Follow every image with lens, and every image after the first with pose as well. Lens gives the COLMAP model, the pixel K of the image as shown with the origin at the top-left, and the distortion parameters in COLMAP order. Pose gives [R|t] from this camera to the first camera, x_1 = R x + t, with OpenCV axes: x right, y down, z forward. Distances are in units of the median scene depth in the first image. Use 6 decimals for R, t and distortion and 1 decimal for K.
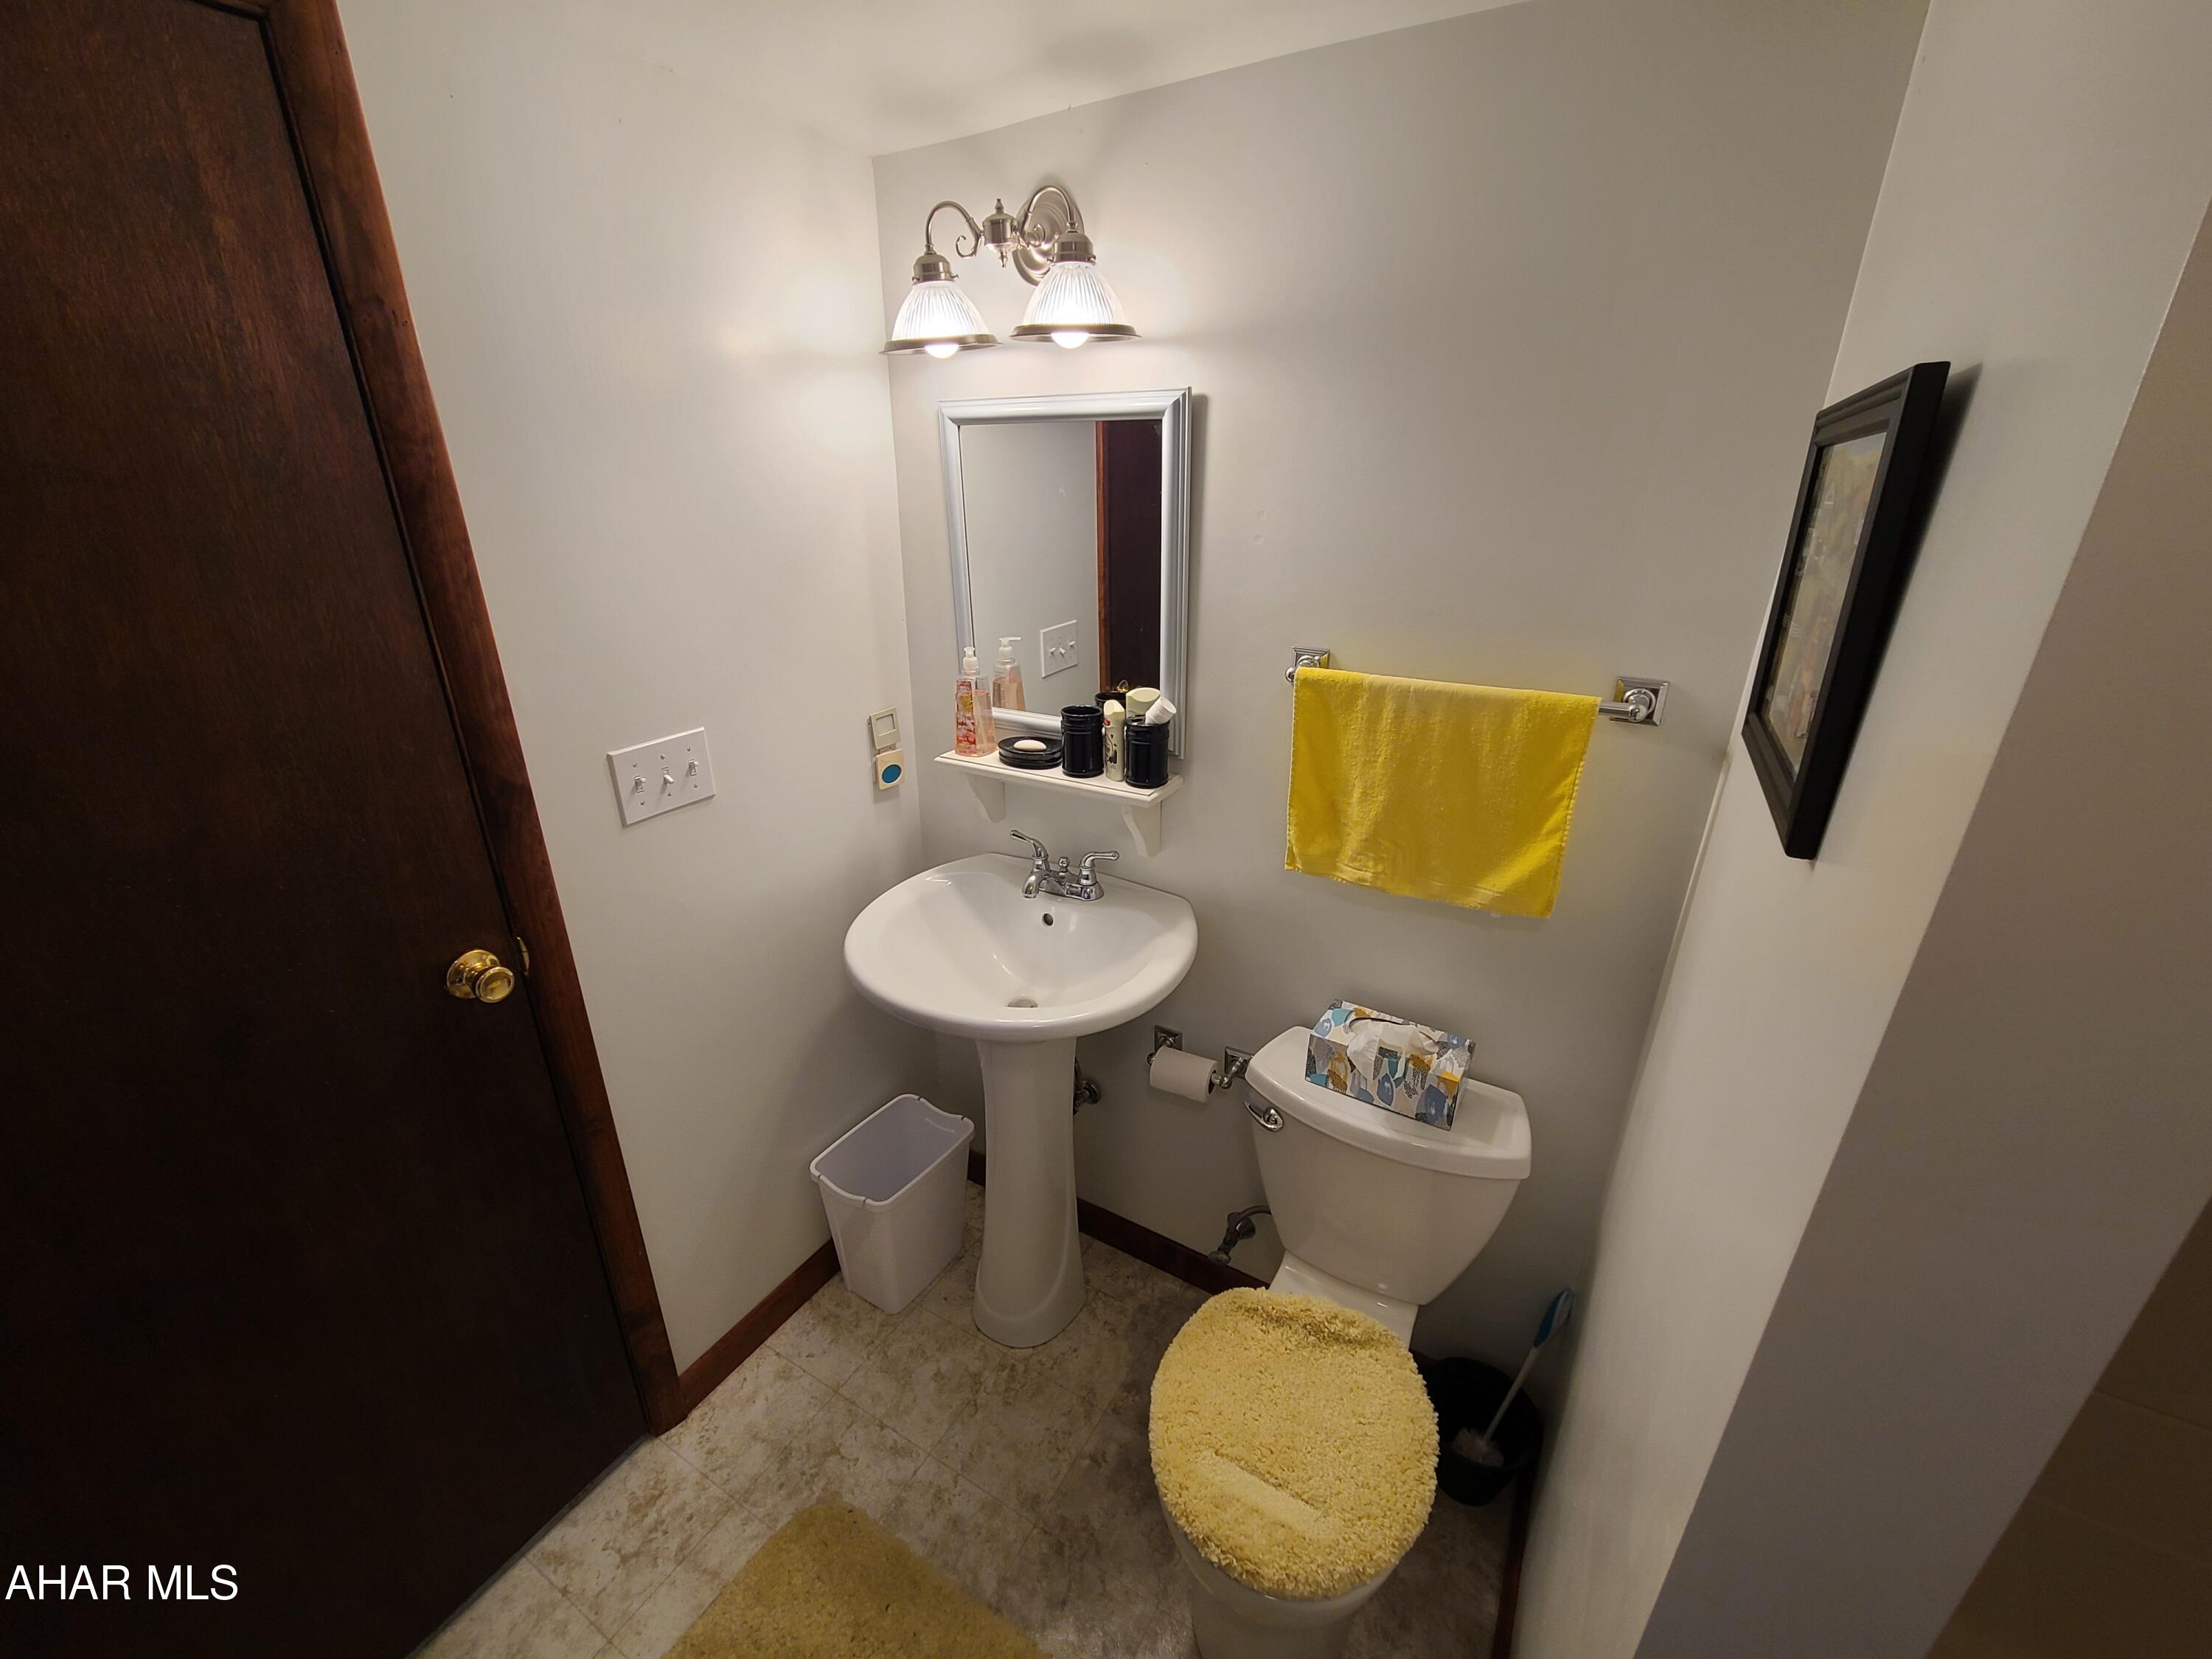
lens RADIAL K [[908.2, 0, 1102.1], [0, 908.2, 831.9], [0, 0, 1]] dist [-0.003851, -0.001445]
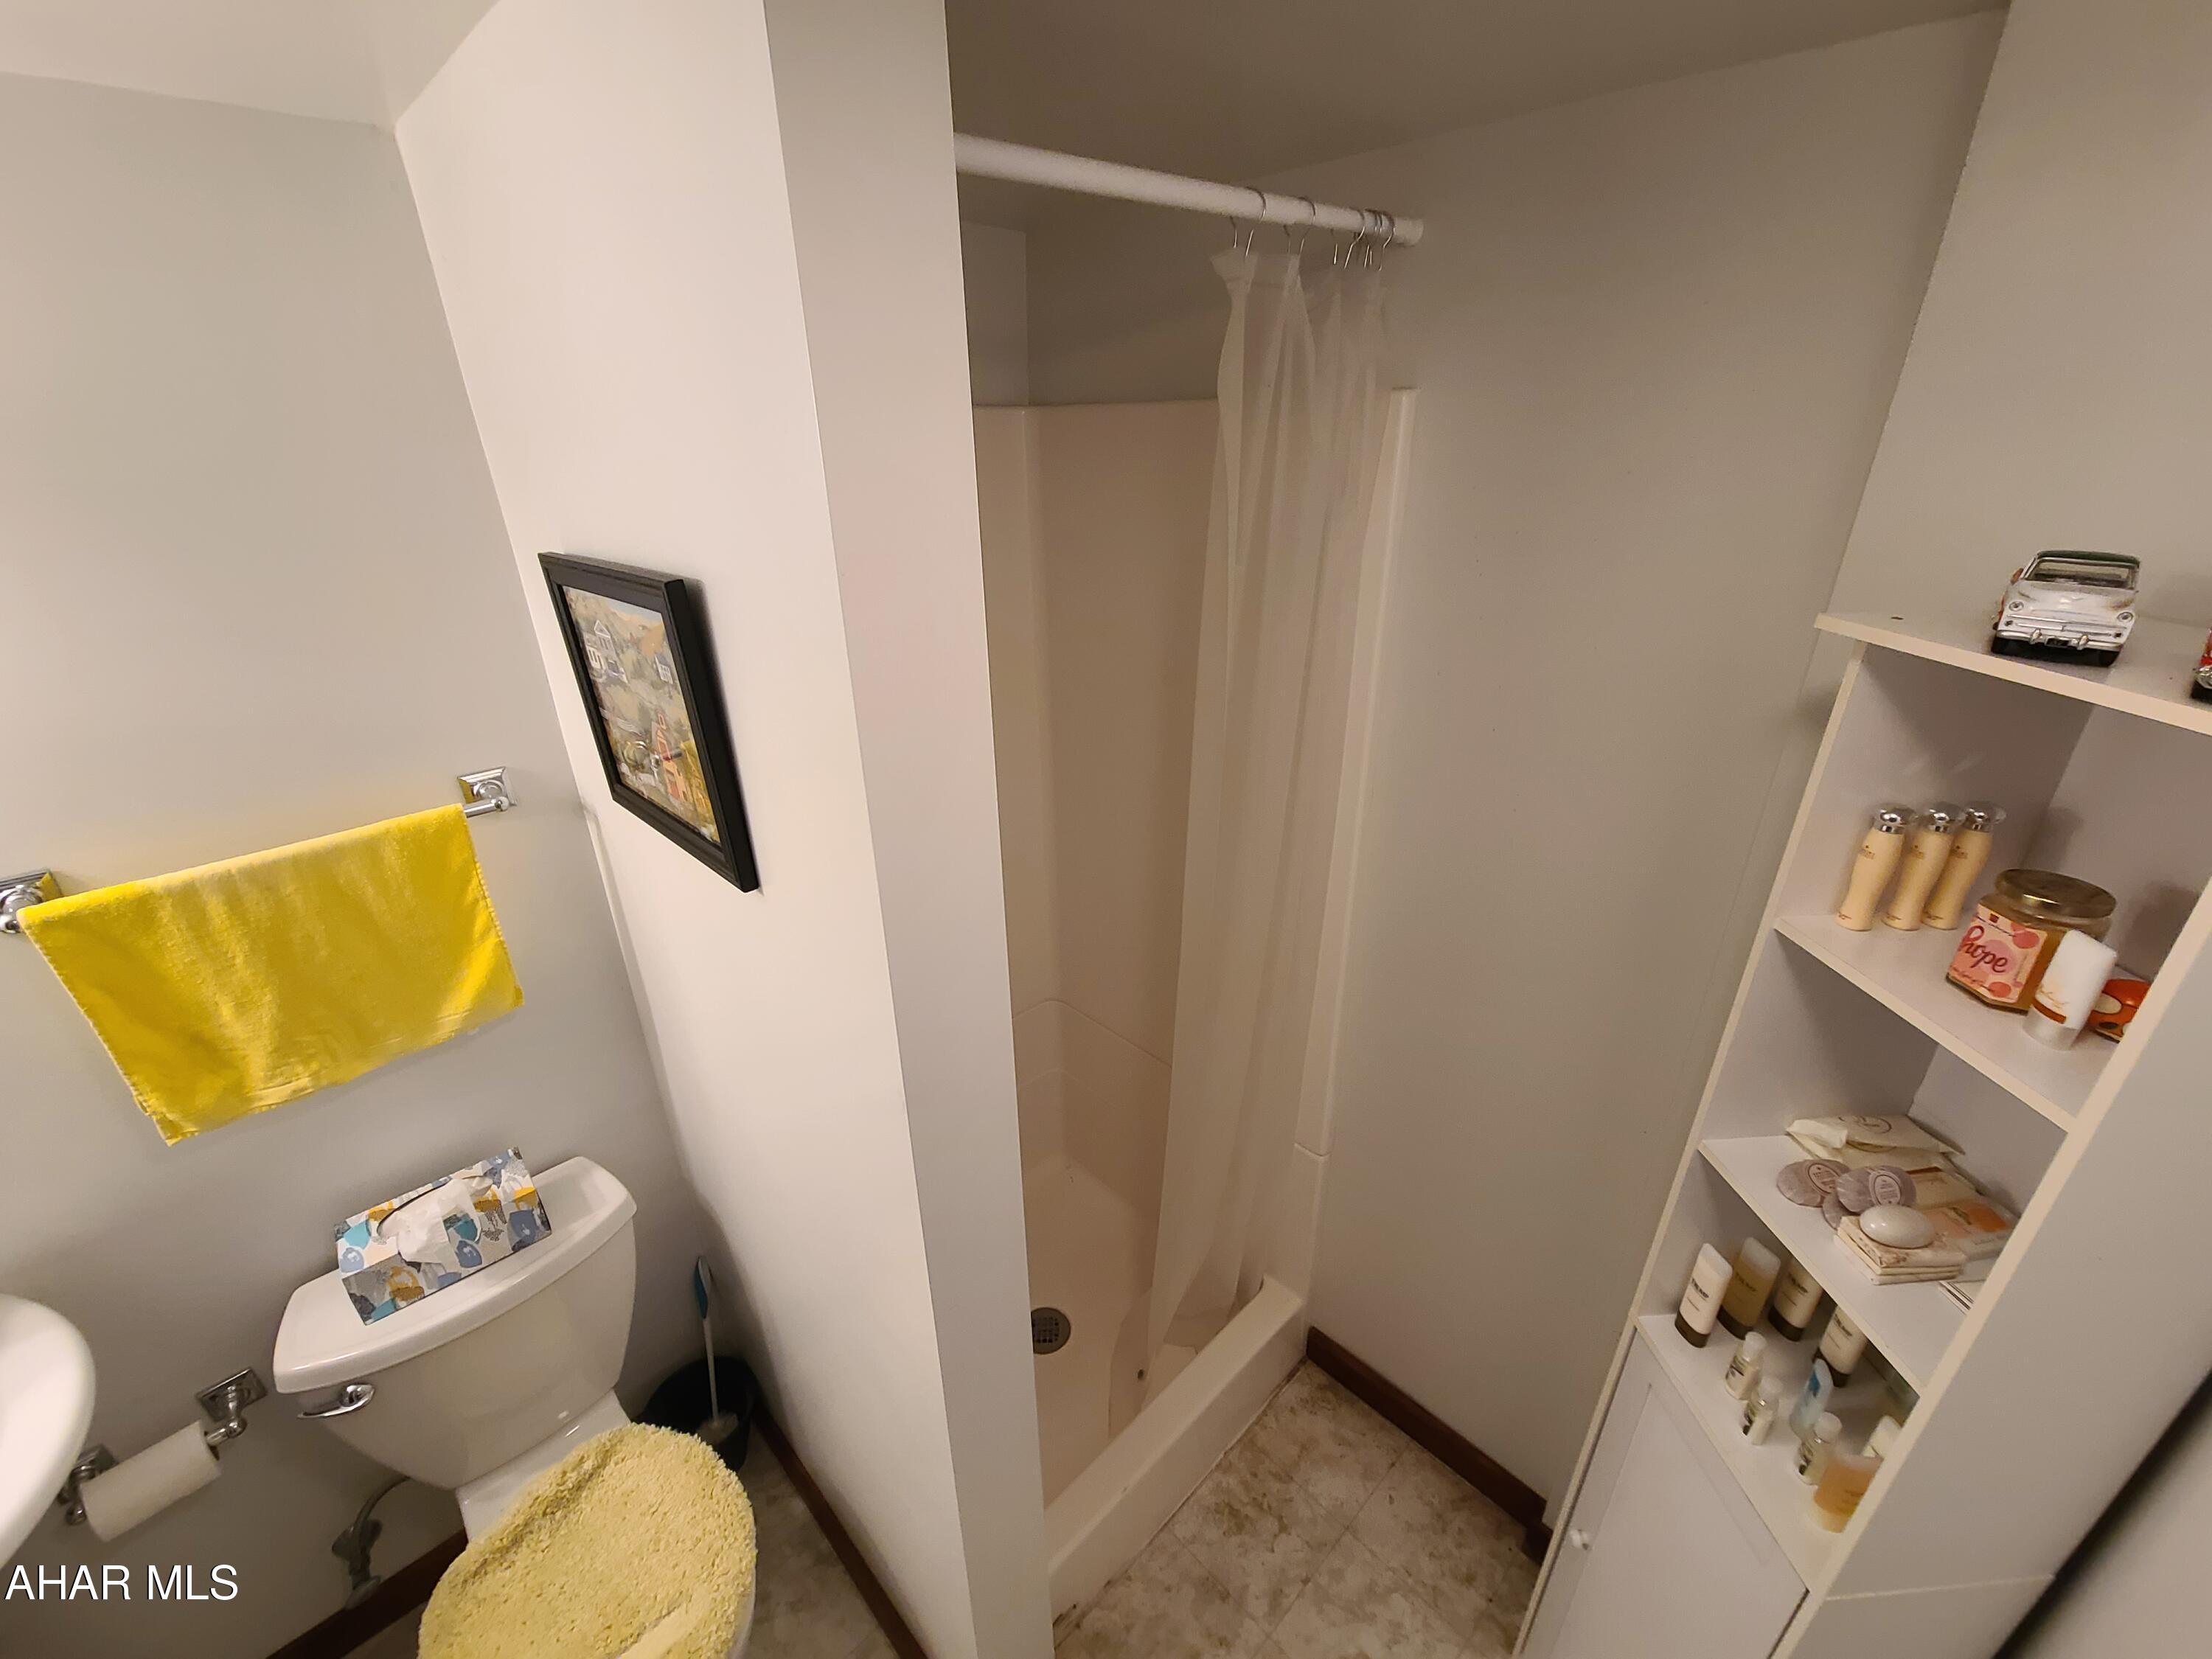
lens RADIAL K [[908.2, 0, 1105.3], [0, 908.2, 824.1], [0, 0, 1]] dist [-0.003851, -0.001445]
pose [[0.276375, -0.400412, 0.873663, -0.142952], [0.380656, 0.880331, 0.283051, -0.120203], [-0.882450, 0.254337, 0.395721, -0.053346]]
